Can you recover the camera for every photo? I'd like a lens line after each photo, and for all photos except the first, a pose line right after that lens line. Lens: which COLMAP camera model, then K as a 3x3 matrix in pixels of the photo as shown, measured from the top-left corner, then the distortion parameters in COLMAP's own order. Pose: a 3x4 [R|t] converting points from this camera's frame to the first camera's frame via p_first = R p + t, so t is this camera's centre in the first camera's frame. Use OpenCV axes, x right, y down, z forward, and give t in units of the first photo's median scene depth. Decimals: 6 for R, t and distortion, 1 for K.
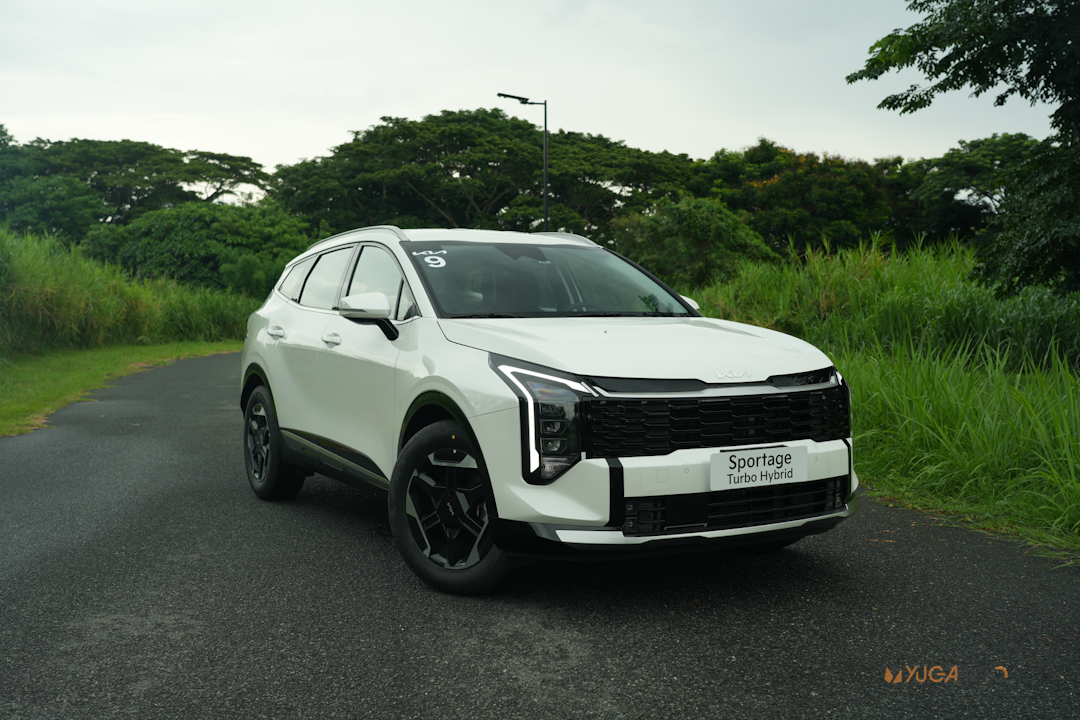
lens RADIAL K [[1060.0, 0, 540.0], [0, 1060.0, 360.0], [0, 0, 1]] dist [0.009072, -0.012105]
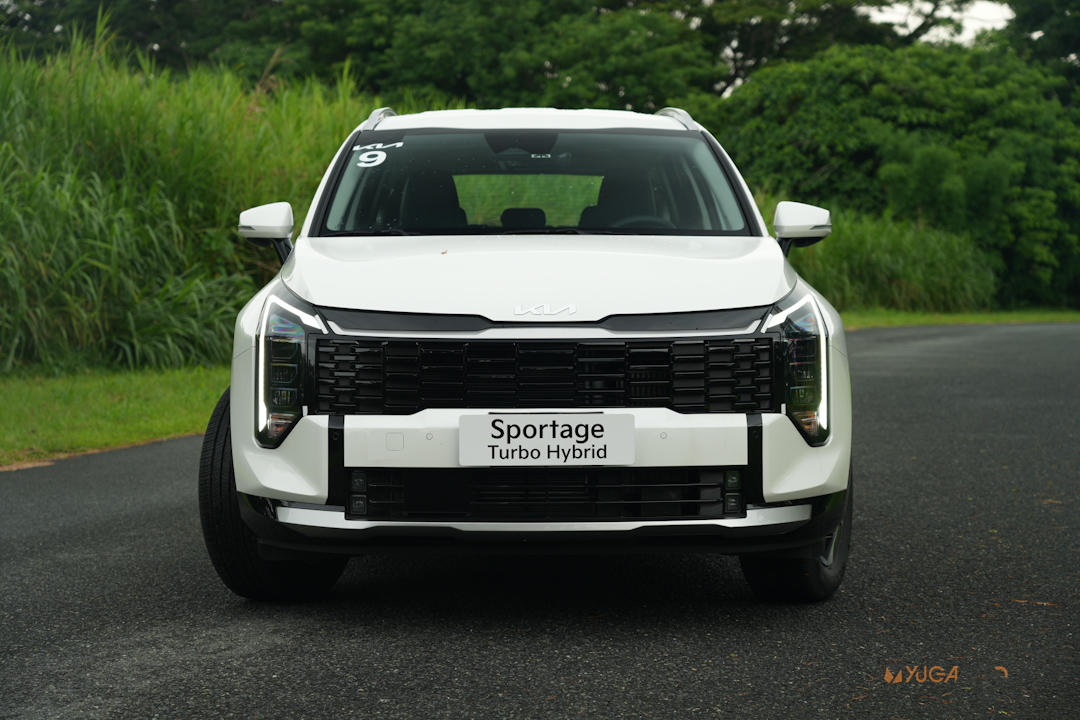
lens RADIAL K [[2229.3, 0, 540.0], [0, 2229.3, 360.0], [0, 0, 1]] dist [0.070398, 0.107877]
pose [[0.868362, 0.018753, -0.495576, 0.095993], [-0.019364, 0.999805, 0.003904, 0.004293], [0.495553, 0.006206, 0.868556, -0.030615]]
